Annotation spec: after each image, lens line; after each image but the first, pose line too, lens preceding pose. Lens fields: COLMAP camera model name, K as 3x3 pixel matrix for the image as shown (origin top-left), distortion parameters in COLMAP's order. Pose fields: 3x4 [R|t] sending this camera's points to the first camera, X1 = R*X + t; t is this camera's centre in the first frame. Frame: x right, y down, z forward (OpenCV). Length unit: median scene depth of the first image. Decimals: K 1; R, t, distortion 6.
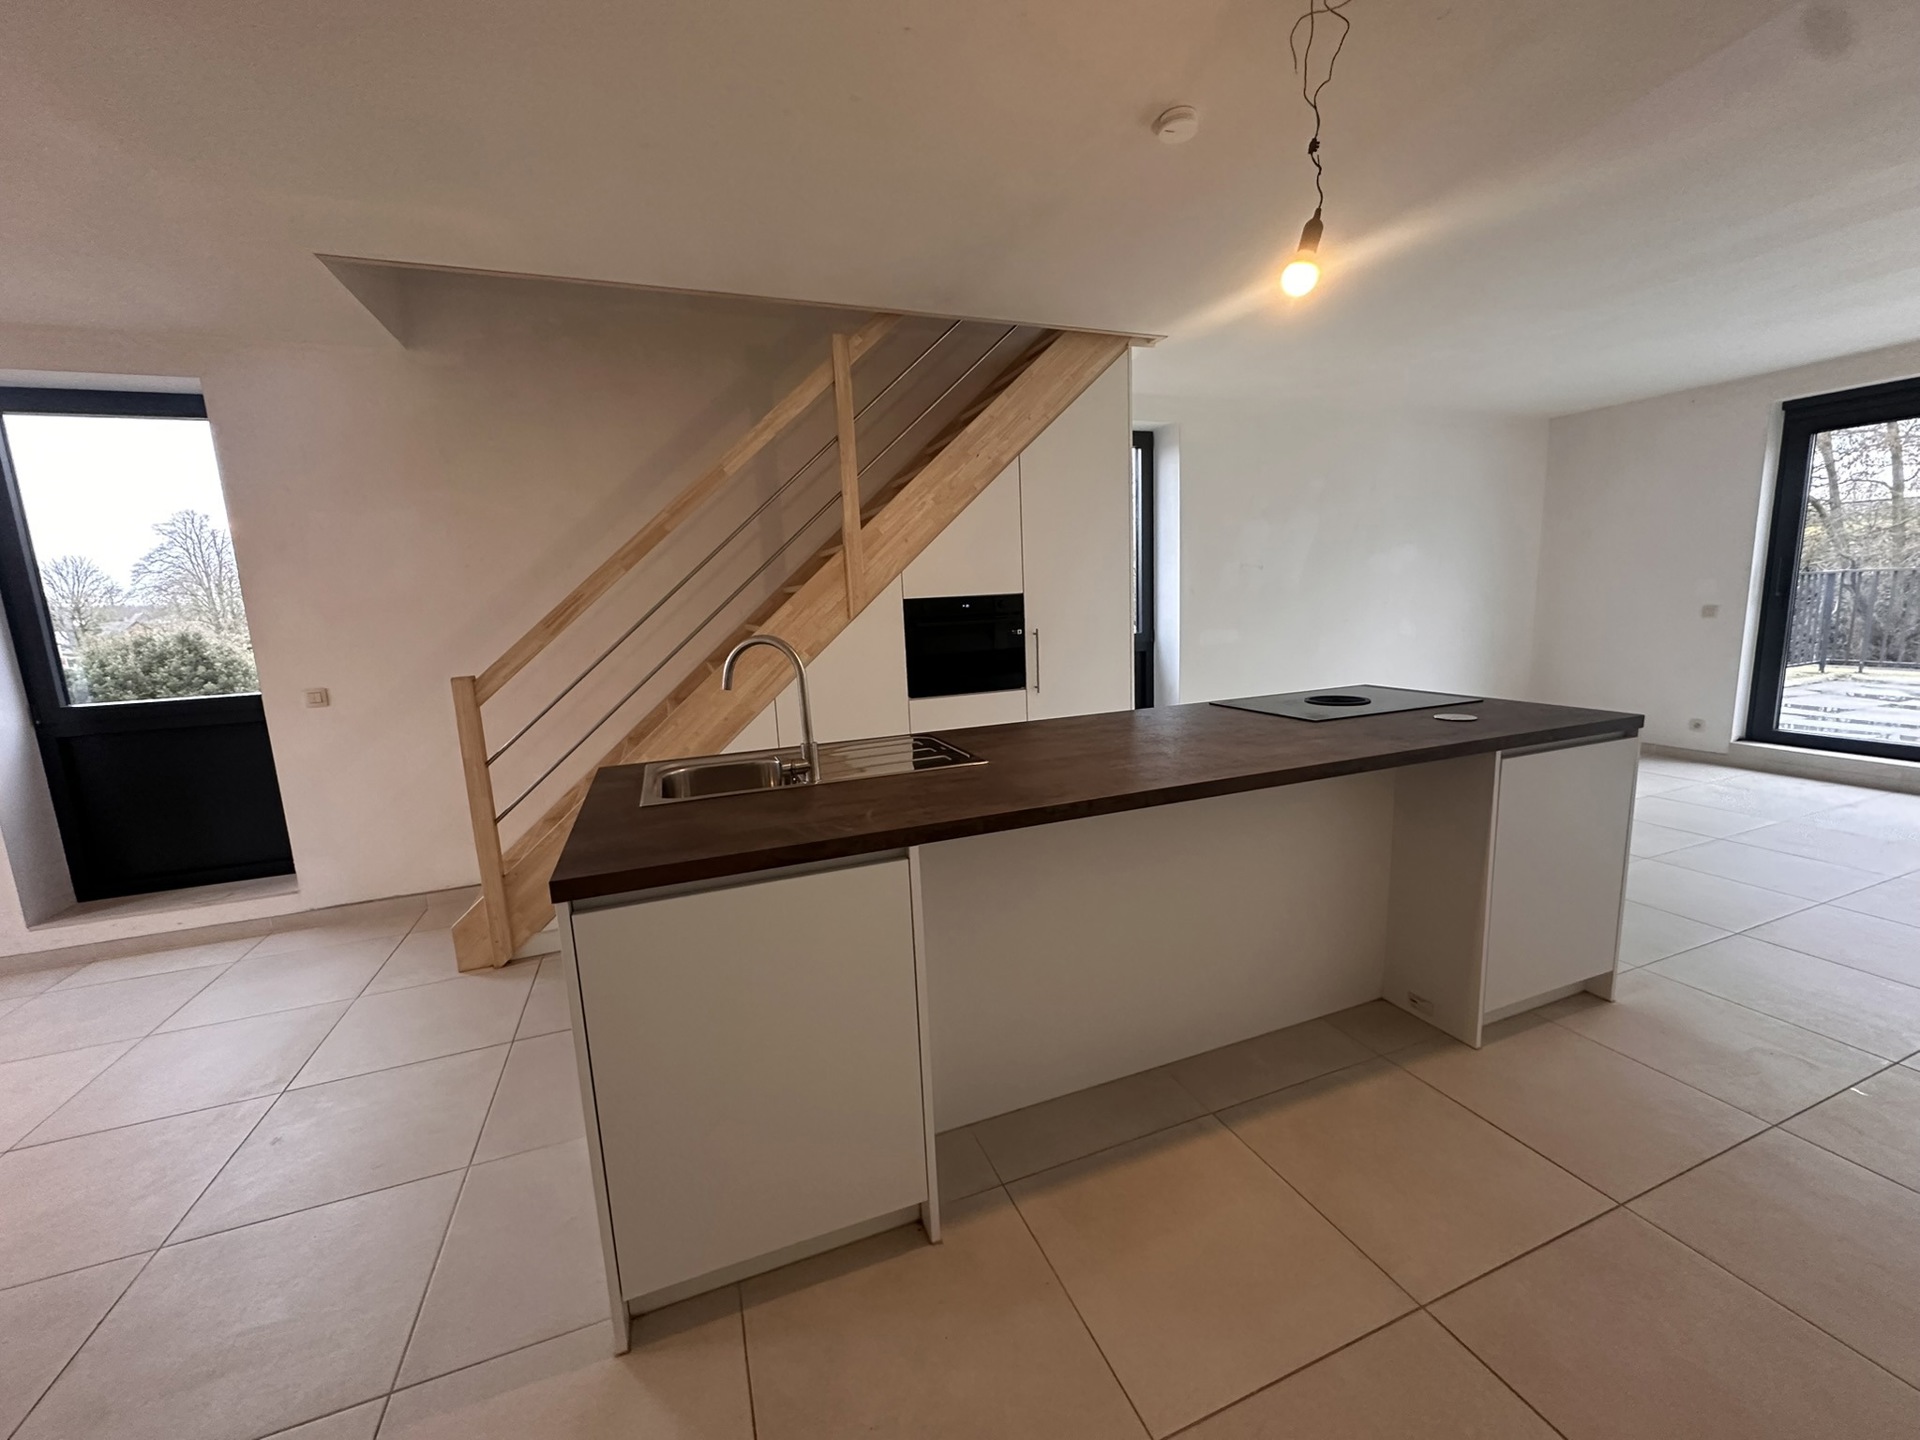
lens RADIAL K [[763.5, 0, 959.4], [0, 763.5, 713.1], [0, 0, 1]] dist [-0.003207, -0.000069]
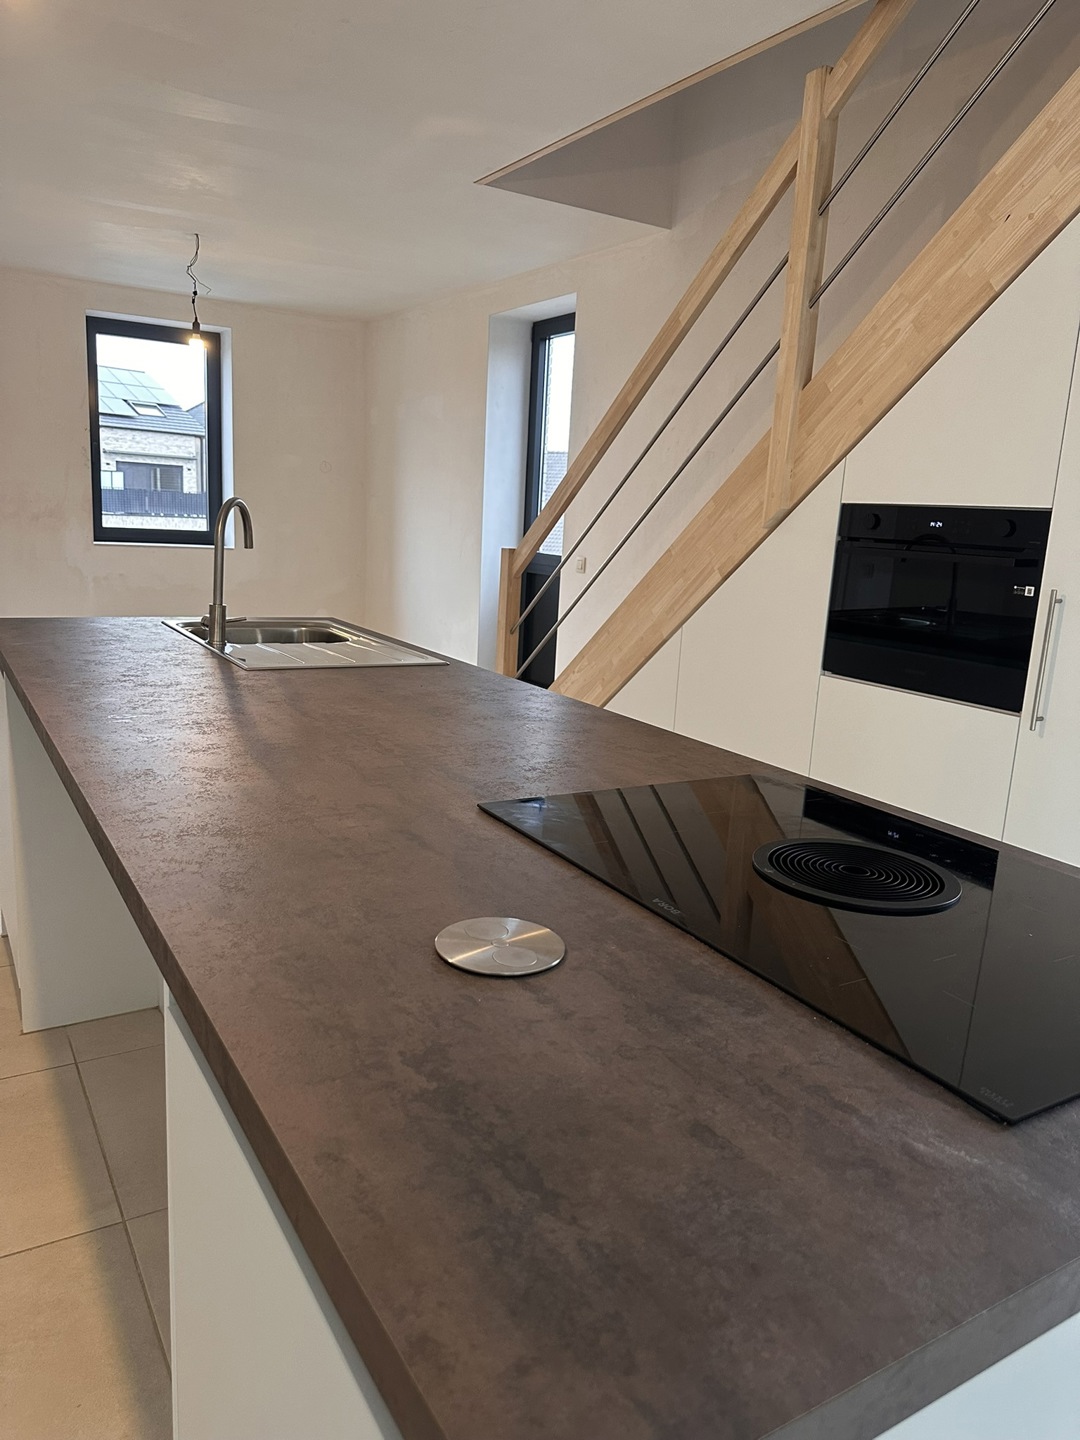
lens RADIAL K [[1021.9, 0, 547.9], [0, 1021.9, 726.0], [0, 0, 1]] dist [-0.003558, -0.006541]
pose [[0.184695, 0.251883, -0.949970, 0.657396], [-0.203321, 0.955481, 0.213815, -0.104929], [0.961534, 0.153659, 0.227686, 0.609863]]
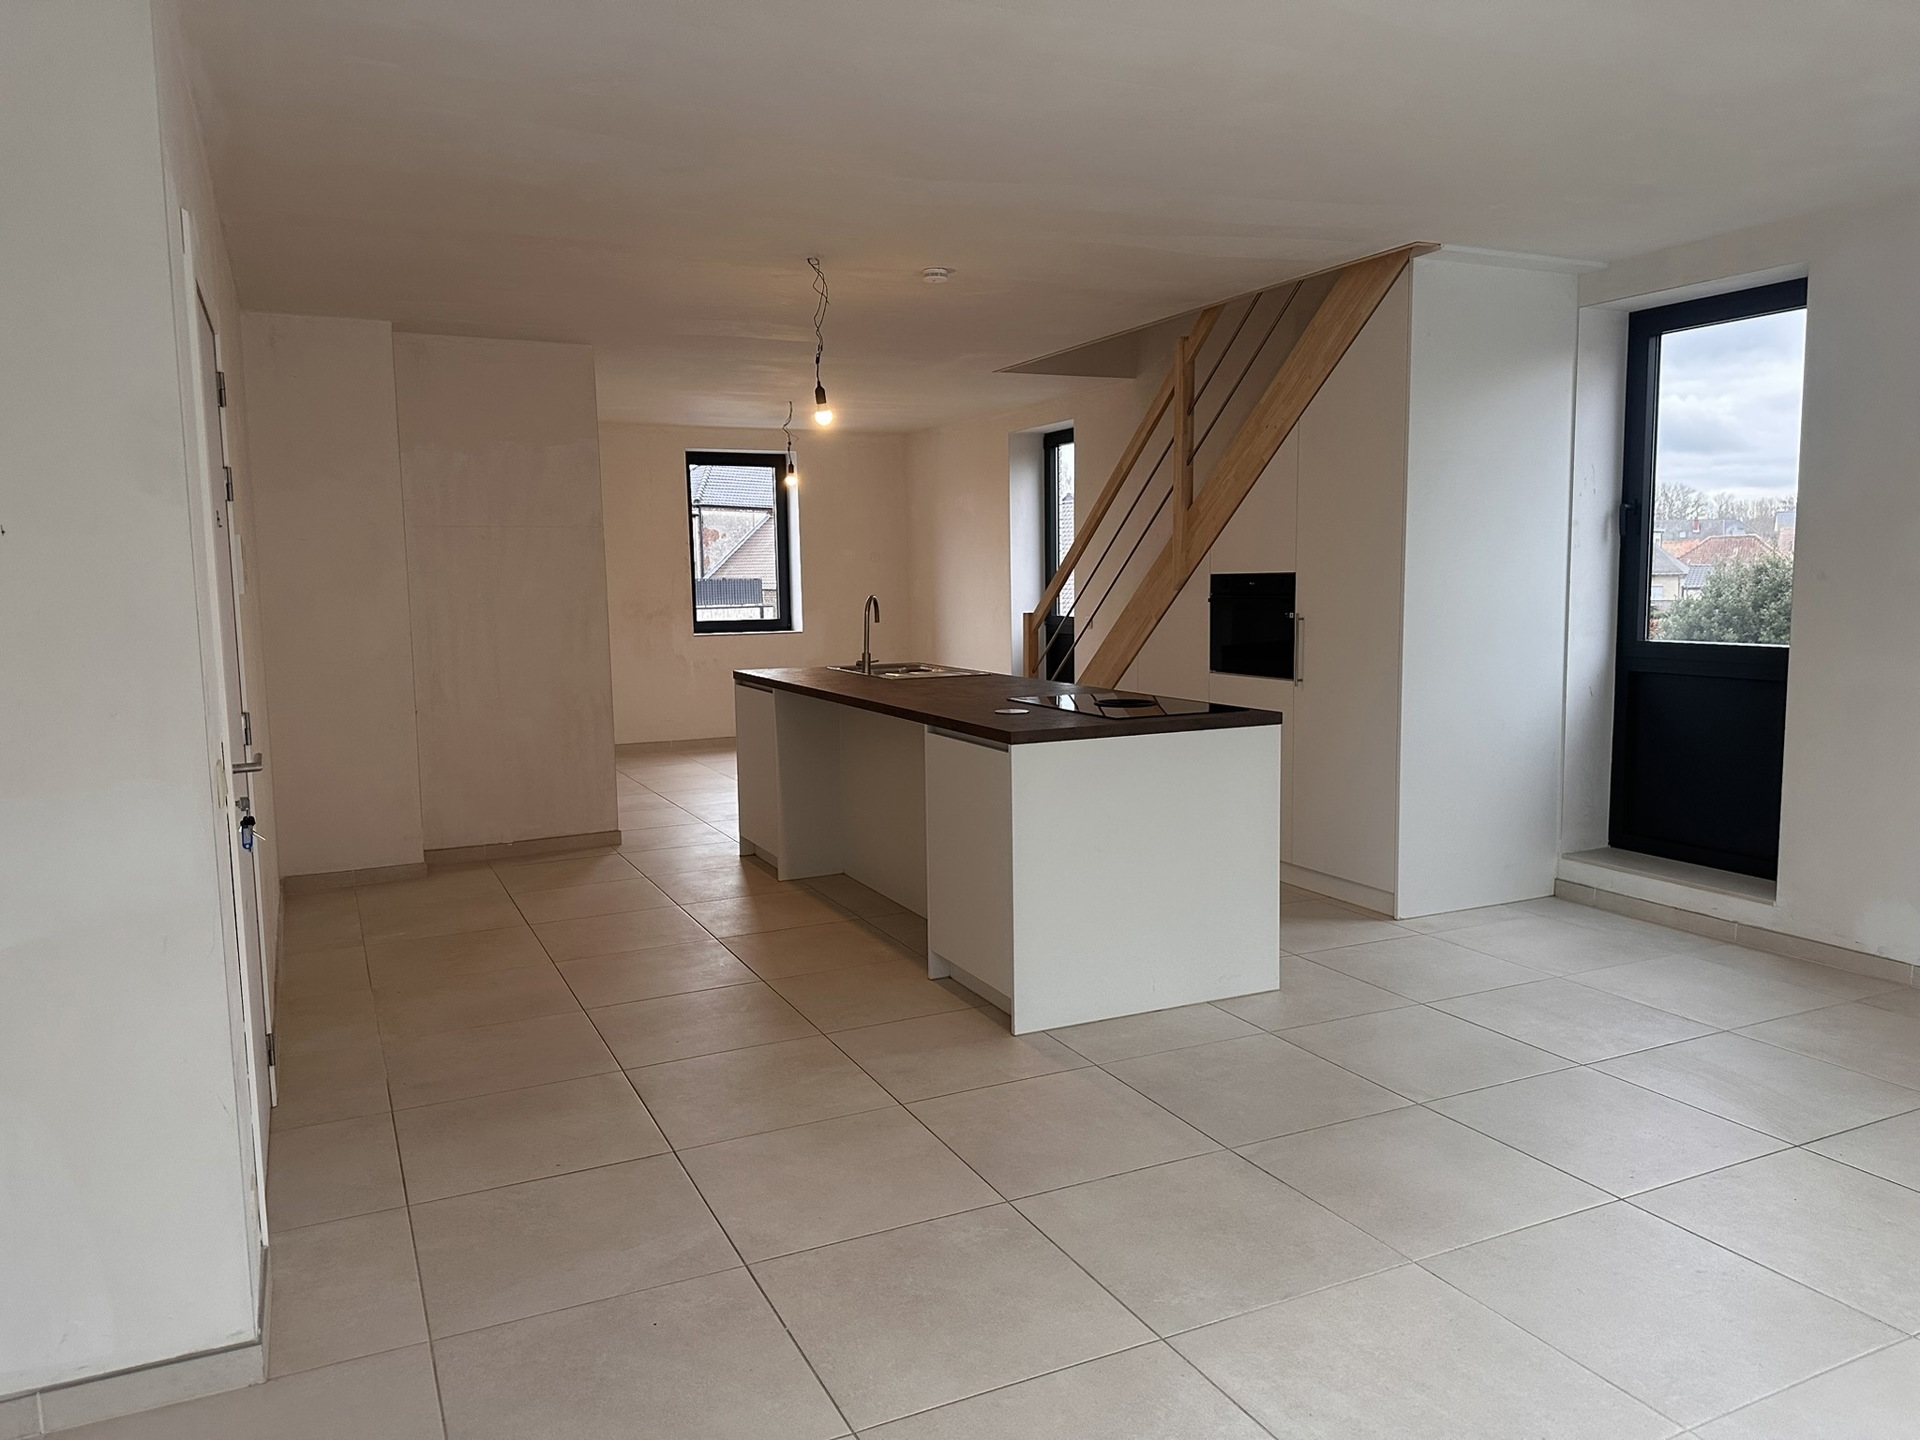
lens RADIAL K [[1362.5, 0, 953.4], [0, 1362.5, 725.5], [0, 0, 1]] dist [-0.003558, -0.006541]
pose [[0.079134, 0.151366, -0.985305, 1.699842], [-0.130675, 0.981451, 0.140279, -0.157036], [0.988262, 0.117654, 0.097446, 0.483767]]
